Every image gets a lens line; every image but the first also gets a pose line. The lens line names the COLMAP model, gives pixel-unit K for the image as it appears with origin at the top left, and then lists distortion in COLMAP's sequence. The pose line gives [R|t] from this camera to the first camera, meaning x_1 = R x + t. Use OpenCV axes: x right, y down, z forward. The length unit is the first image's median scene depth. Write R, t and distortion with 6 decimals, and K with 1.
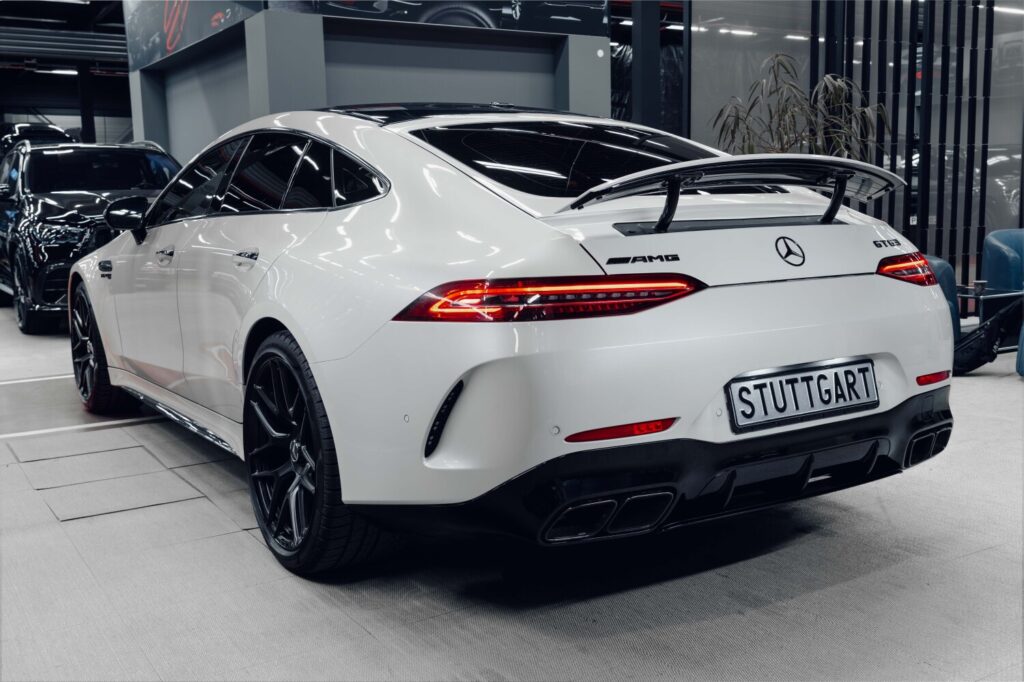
lens RADIAL K [[1015.2, 0, 512.0], [0, 1015.2, 341.0], [0, 0, 1]] dist [0.047060, 0.003081]
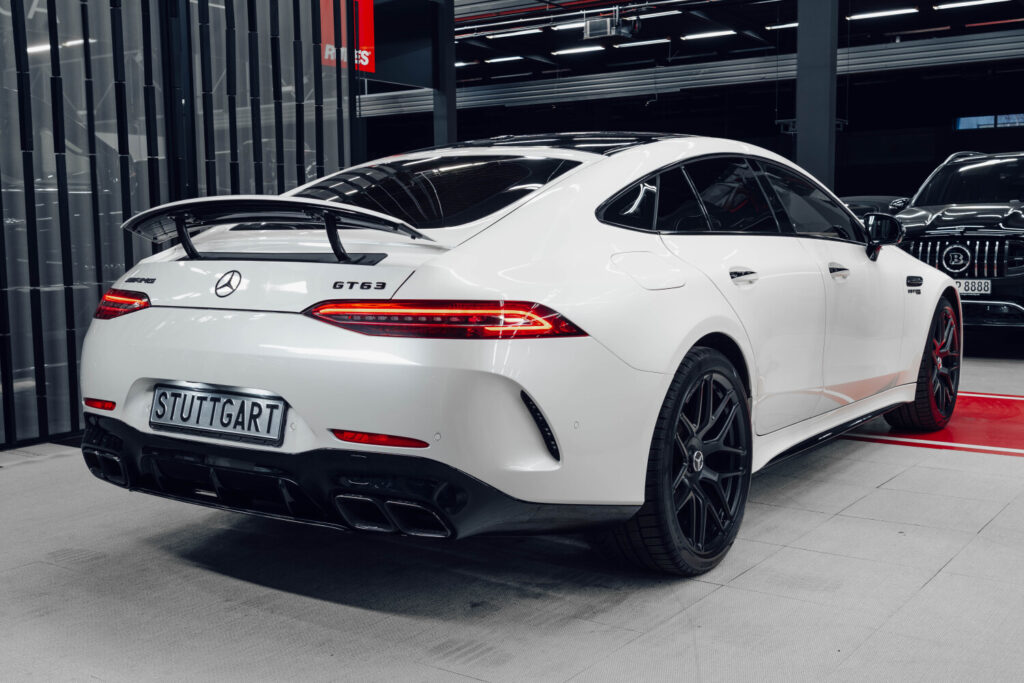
lens RADIAL K [[1111.7, 0, 512.0], [0, 1111.7, 341.5], [0, 0, 1]] dist [0.005428, 0.015219]
pose [[0.392327, 0.109516, -0.913283, 1.494563], [-0.120487, 0.990451, 0.067011, -0.143235], [0.911900, 0.083748, 0.401776, 0.797380]]
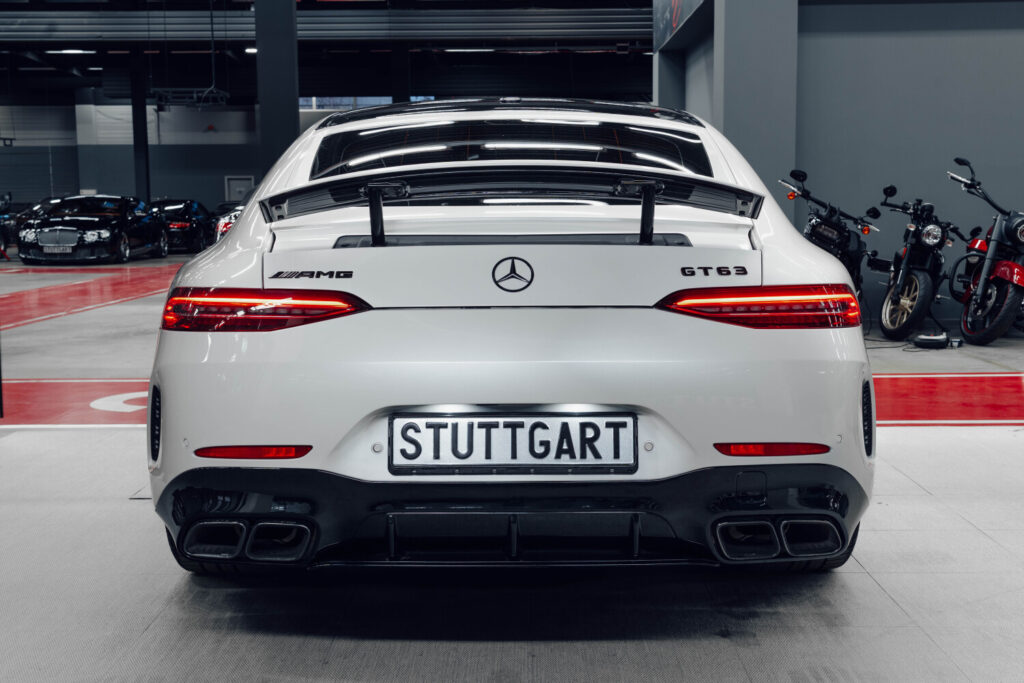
lens RADIAL K [[1272.0, 0, 512.0], [0, 1272.0, 341.5], [0, 0, 1]] dist [0.012866, 0.057301]
pose [[0.842443, 0.071283, -0.534049, 0.840912], [-0.083544, 0.996503, 0.001222, -0.033002], [0.532269, 0.043587, 0.845452, 0.101422]]
